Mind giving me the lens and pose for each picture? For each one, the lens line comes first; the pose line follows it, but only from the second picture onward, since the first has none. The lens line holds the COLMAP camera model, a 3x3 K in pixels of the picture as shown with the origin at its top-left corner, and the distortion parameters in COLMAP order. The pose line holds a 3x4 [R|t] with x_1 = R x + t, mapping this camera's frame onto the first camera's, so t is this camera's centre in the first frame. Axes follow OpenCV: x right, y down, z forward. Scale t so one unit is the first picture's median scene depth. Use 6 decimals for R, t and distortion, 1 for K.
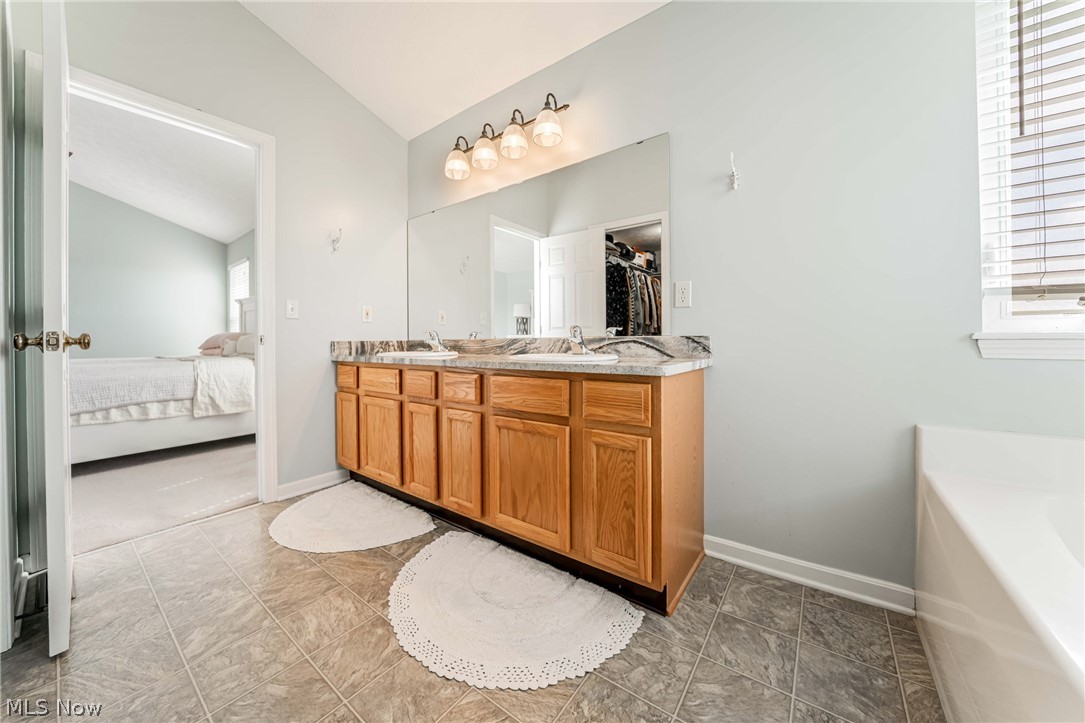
lens RADIAL K [[380.0, 0, 541.7], [0, 380.0, 337.9], [0, 0, 1]] dist [-0.020221, 0.001598]
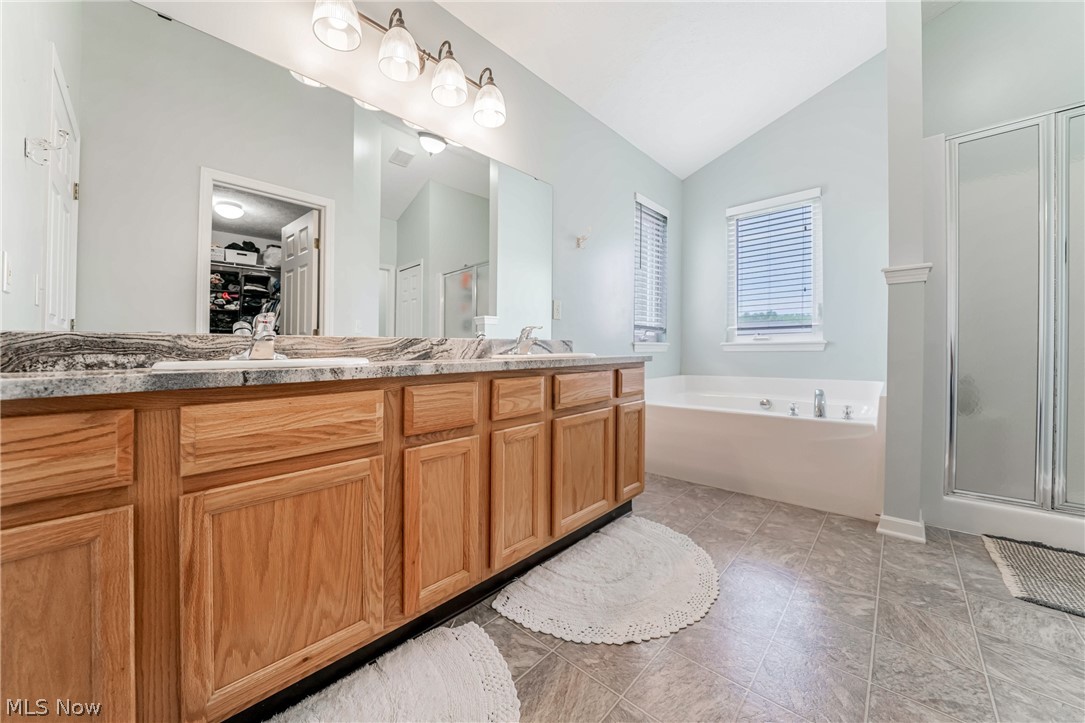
lens RADIAL K [[380.0, 0, 542.8], [0, 380.0, 354.7], [0, 0, 1]] dist [-0.020221, 0.001598]
pose [[0.119276, 0.000486, 0.992861, -0.972049], [0.004843, 0.999988, -0.001071, 0.046184], [-0.992849, 0.004936, 0.119272, 0.857109]]
